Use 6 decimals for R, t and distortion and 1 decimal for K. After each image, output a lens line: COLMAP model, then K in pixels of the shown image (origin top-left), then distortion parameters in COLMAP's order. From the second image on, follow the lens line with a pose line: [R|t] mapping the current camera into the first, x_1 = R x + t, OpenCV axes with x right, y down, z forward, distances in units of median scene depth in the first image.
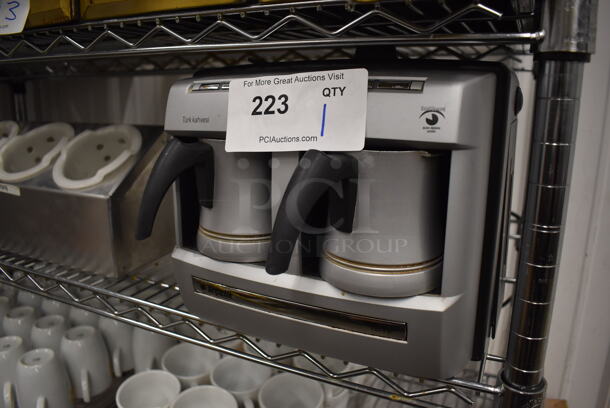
lens RADIAL K [[472.3, 0, 314.3], [0, 472.3, 201.6], [0, 0, 1]] dist [-0.095385, 0.000997]
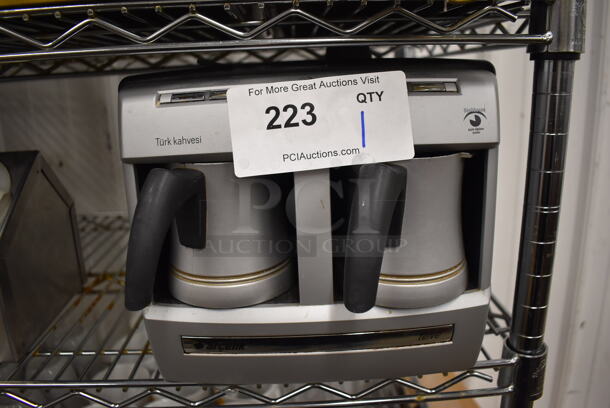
lens RADIAL K [[456.1, 0, 305.0], [0, 456.1, 204.0], [0, 0, 1]] dist [-0.086734, 0.000120]
pose [[0.889402, -0.152184, 0.431050, -0.455558], [0.143453, 0.988242, 0.052910, -0.090730], [-0.434034, 0.014777, 0.900775, 0.261539]]
